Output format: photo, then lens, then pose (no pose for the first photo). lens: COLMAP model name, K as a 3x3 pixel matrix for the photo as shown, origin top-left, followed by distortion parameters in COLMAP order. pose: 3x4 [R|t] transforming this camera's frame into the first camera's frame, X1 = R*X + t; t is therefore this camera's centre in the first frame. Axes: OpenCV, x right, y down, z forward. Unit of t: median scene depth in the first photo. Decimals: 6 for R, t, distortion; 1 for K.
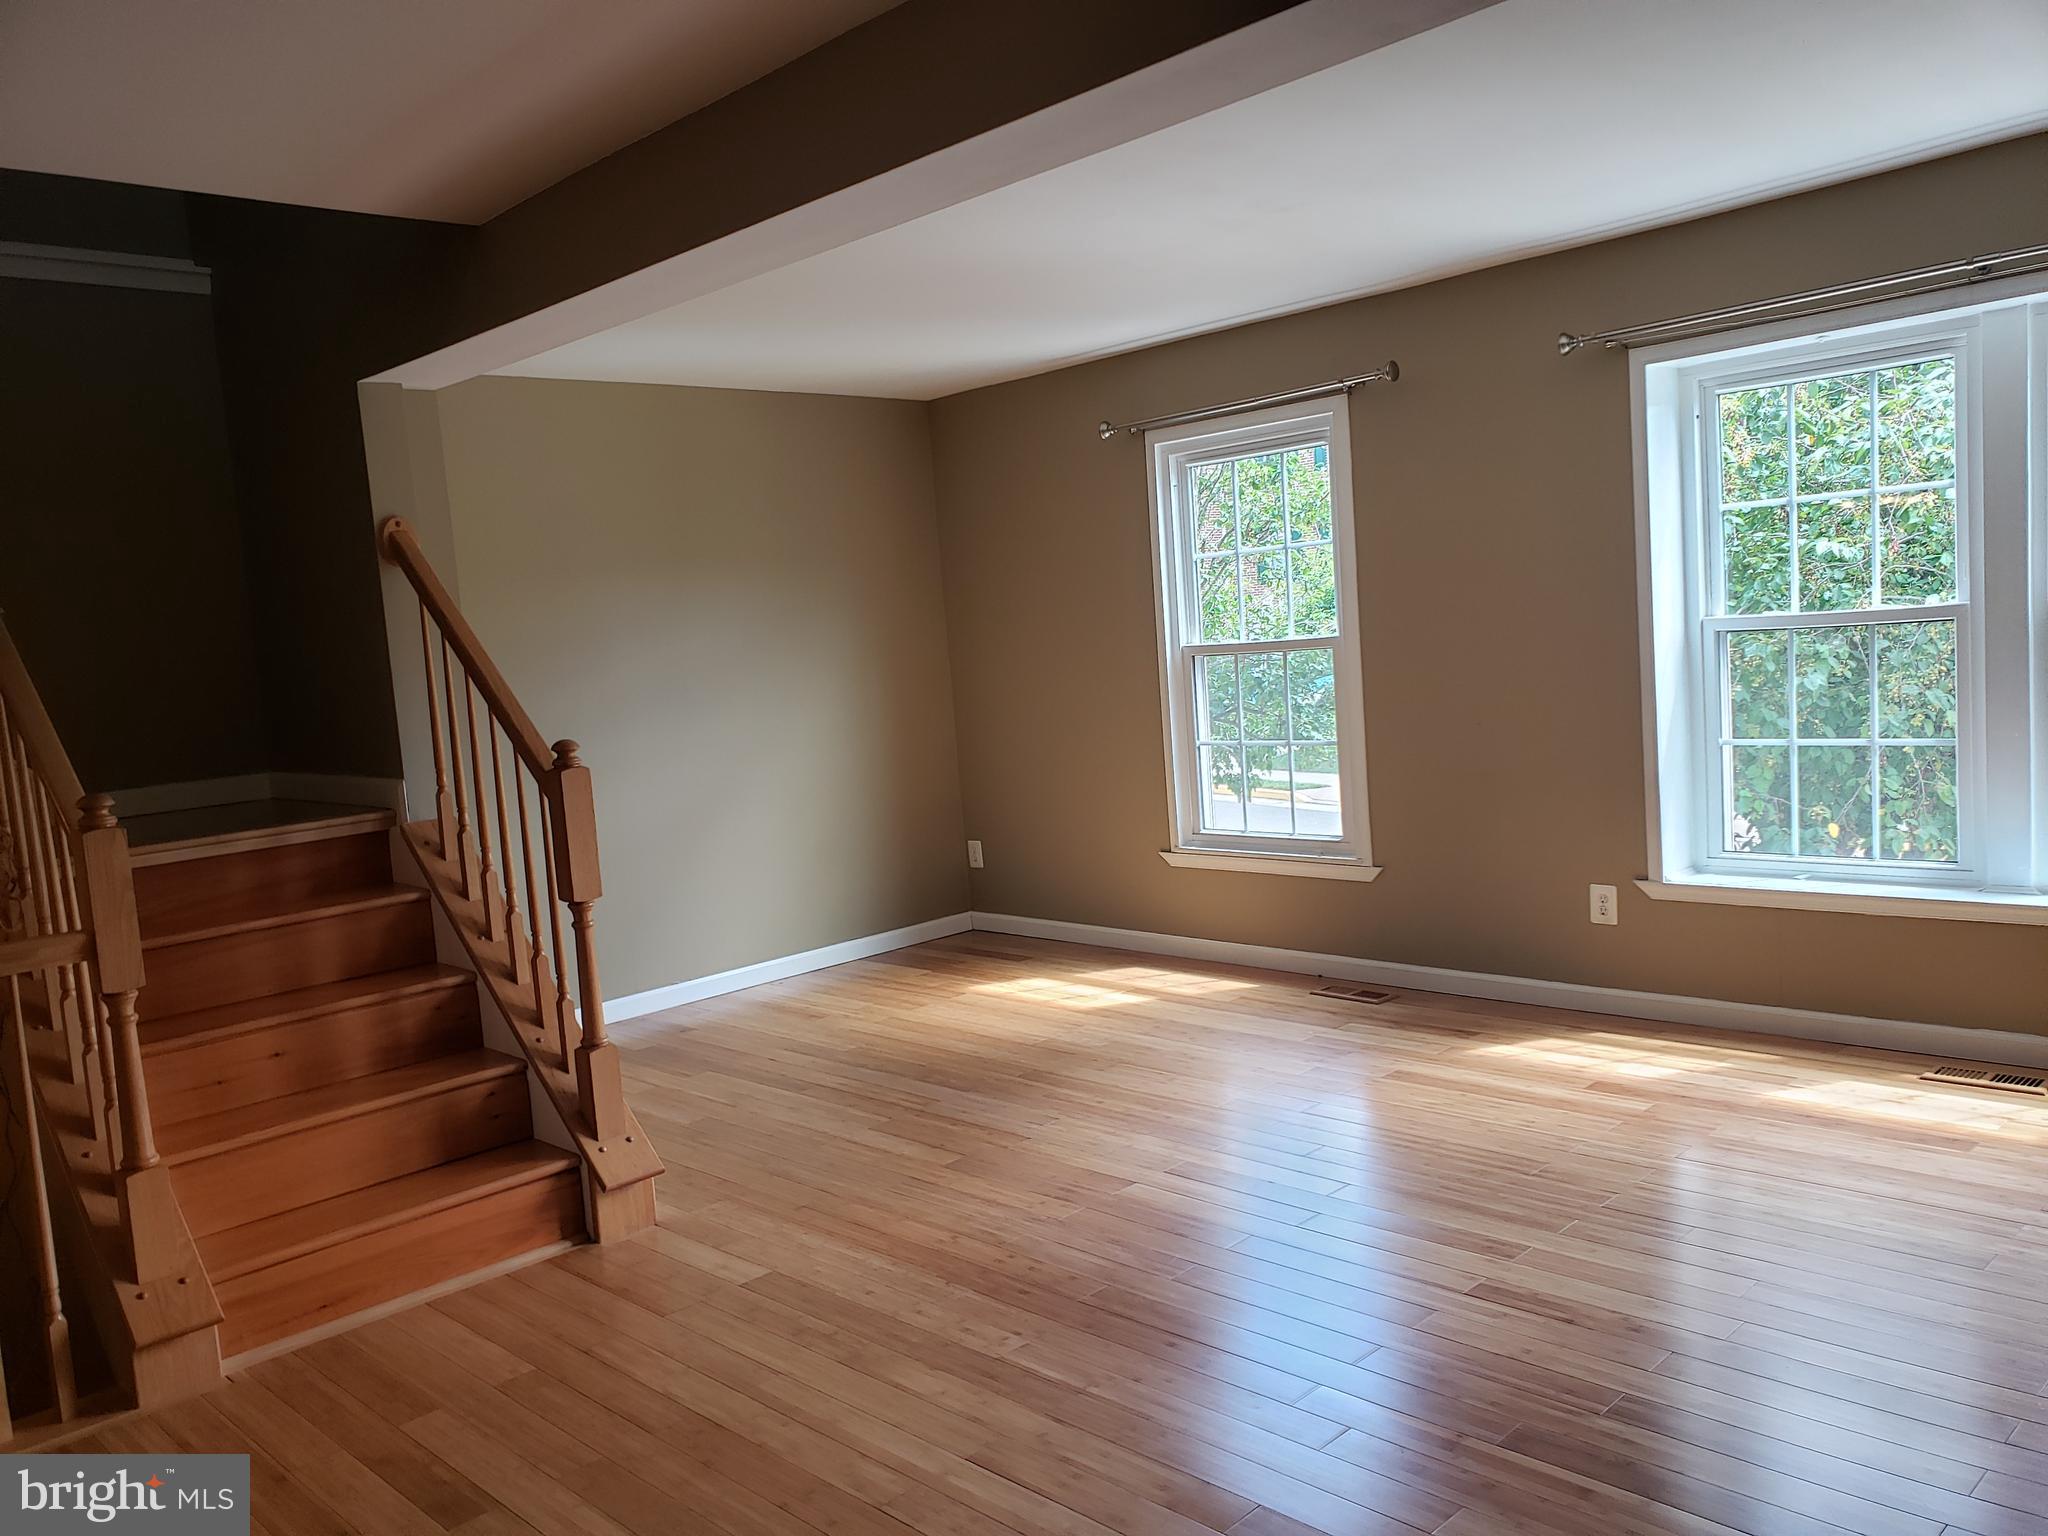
lens RADIAL K [[1599.9, 0, 1051.5], [0, 1599.9, 792.5], [0, 0, 1]] dist [0.063722, -0.183520]
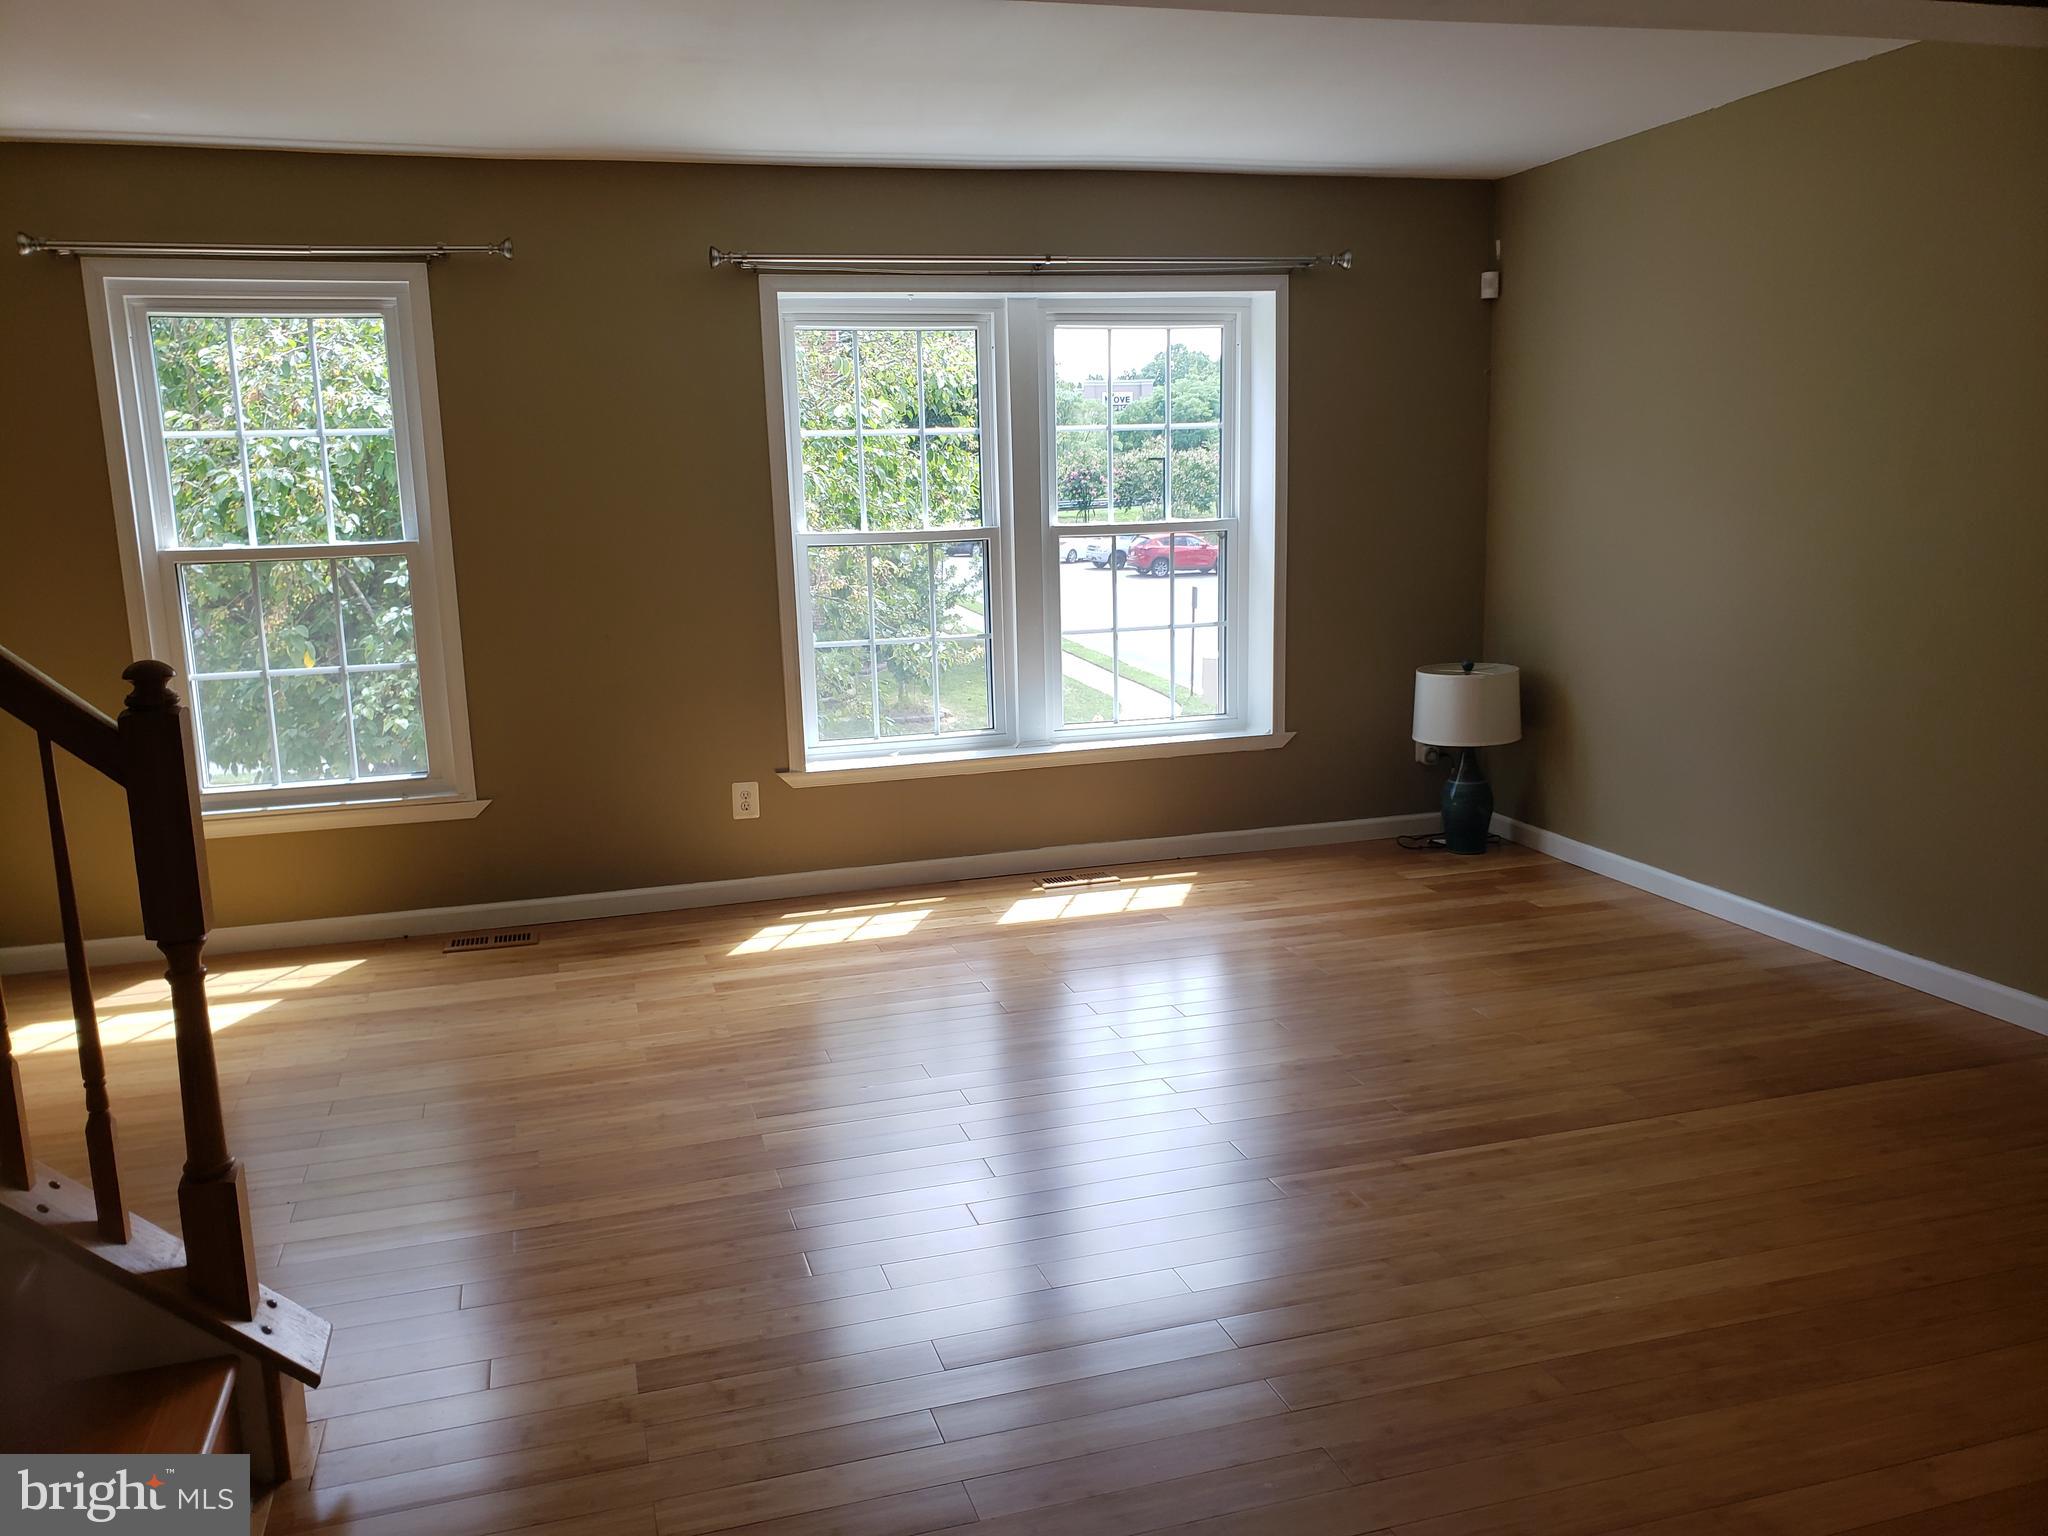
lens RADIAL K [[1599.9, 0, 1051.5], [0, 1599.9, 792.5], [0, 0, 1]] dist [0.063722, -0.183520]
pose [[0.431573, -0.111921, 0.895108, -0.531574], [0.080753, 0.993083, 0.085237, -0.010294], [-0.898456, 0.035497, 0.437626, 0.356081]]
